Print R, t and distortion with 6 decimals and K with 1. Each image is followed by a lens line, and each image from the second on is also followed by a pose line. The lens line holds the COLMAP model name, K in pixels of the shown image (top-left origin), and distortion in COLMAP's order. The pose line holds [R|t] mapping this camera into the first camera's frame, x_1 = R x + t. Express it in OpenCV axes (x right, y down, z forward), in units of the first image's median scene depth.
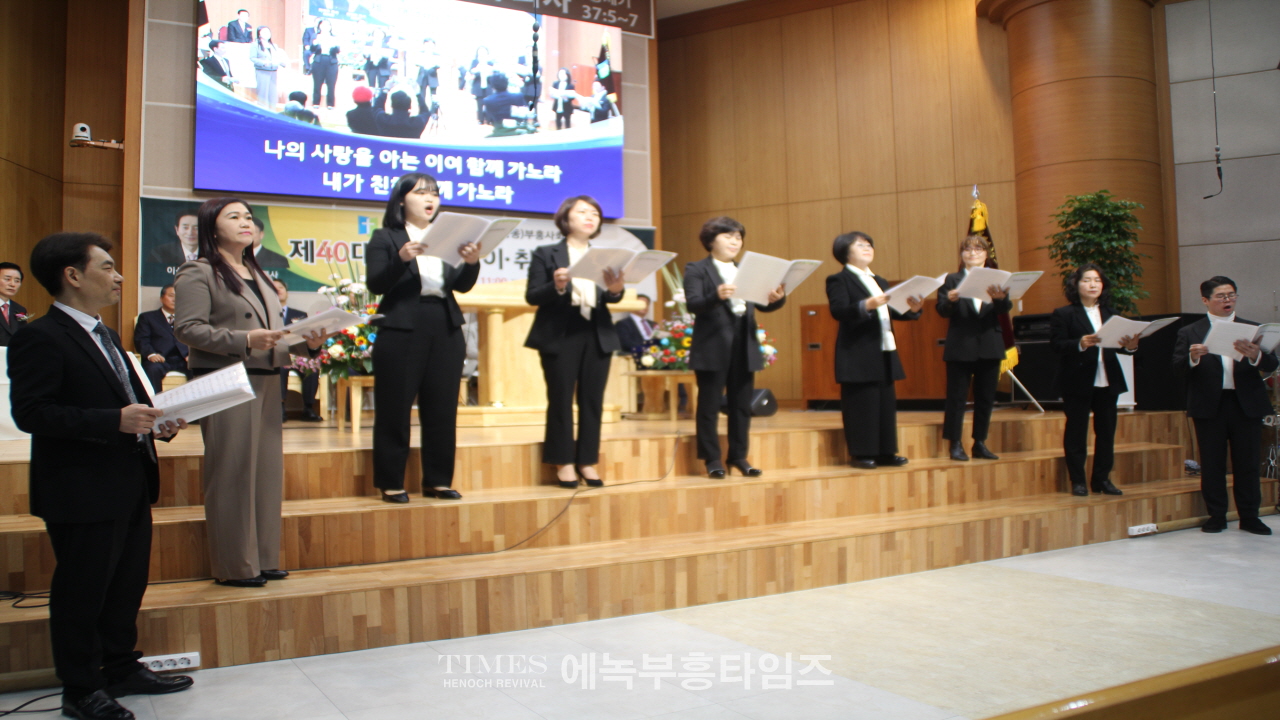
lens RADIAL K [[1129.2, 0, 640.0], [0, 1129.2, 360.0], [0, 0, 1]] dist [-0.167520, 0.173220]
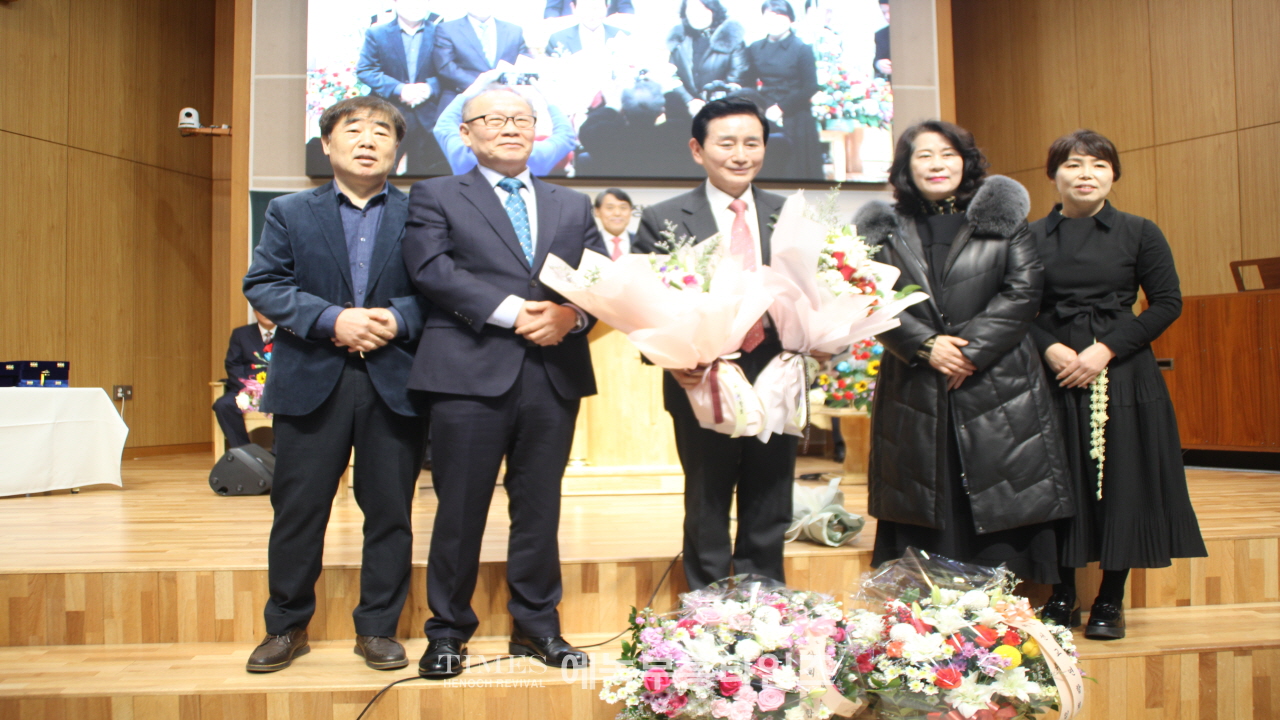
lens RADIAL K [[1129.2, 0, 640.0], [0, 1129.2, 360.0], [0, 0, 1]] dist [-0.167520, 0.173220]
pose [[0.904057, -0.003255, -0.427399, 0.170368], [0.005856, 0.999971, 0.004772, -0.021200], [0.427371, -0.006818, 0.904050, 0.359138]]
